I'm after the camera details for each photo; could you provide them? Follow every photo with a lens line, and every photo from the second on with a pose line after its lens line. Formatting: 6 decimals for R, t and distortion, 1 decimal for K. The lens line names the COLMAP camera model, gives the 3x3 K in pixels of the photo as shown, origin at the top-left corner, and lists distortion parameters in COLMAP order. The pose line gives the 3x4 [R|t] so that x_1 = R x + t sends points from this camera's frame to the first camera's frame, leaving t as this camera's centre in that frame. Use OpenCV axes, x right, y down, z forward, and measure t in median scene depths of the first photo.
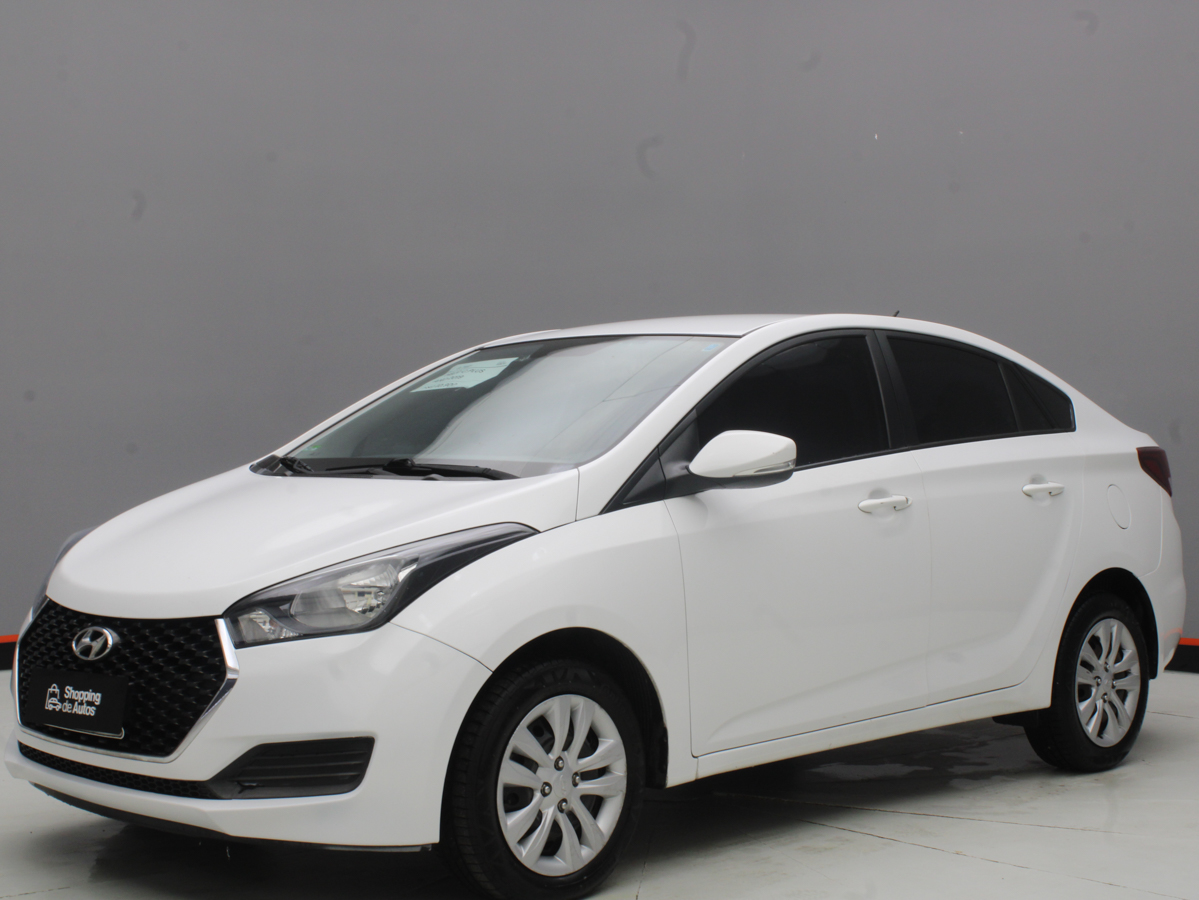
lens RADIAL K [[1829.9, 0, 599.5], [0, 1829.9, 450.0], [0, 0, 1]] dist [-0.092354, 0.099291]
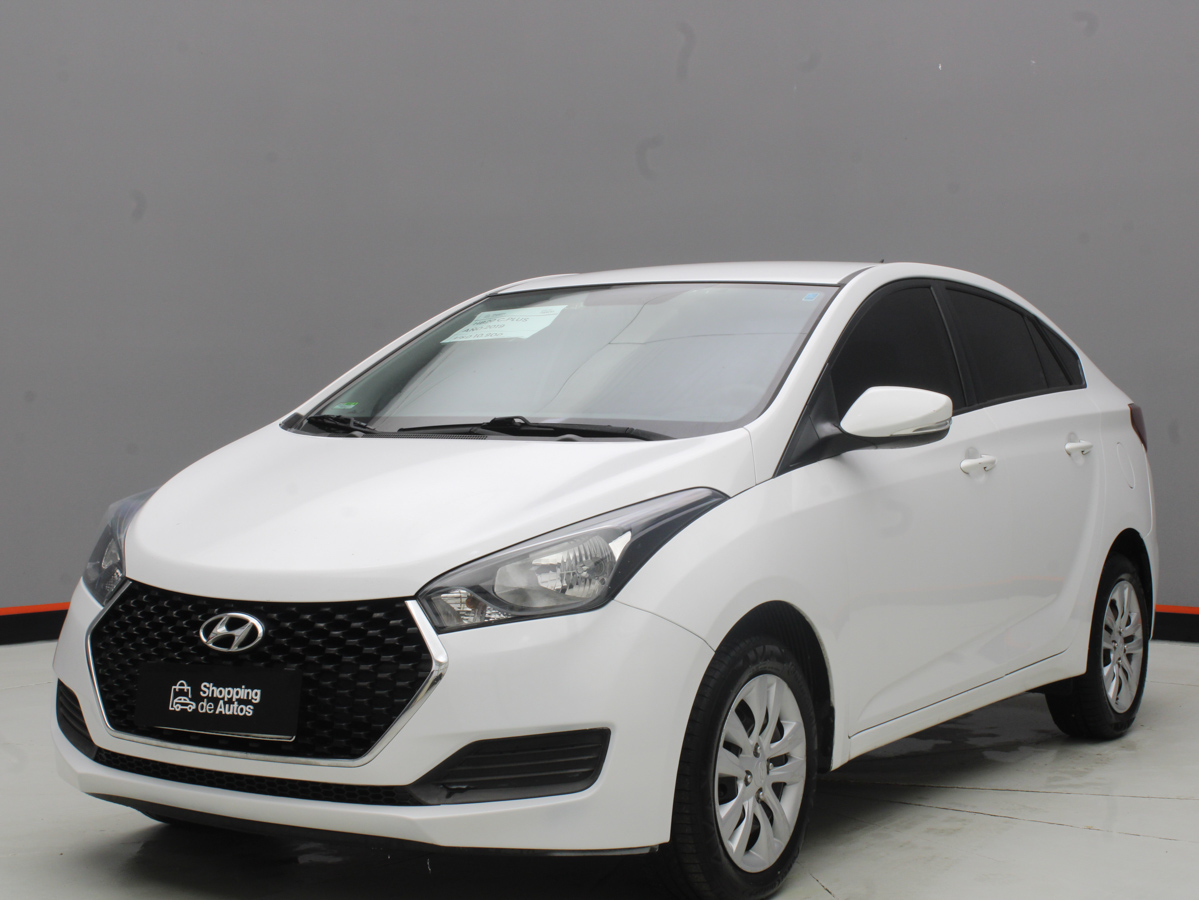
lens RADIAL K [[1968.1, 0, 599.5], [0, 1968.1, 450.0], [0, 0, 1]] dist [-0.037589, -0.039607]
pose [[0.978093, -0.004639, 0.208118, -0.303142], [-0.000187, 0.999732, 0.023159, -0.001688], [-0.208170, -0.022690, 0.977829, 0.052980]]
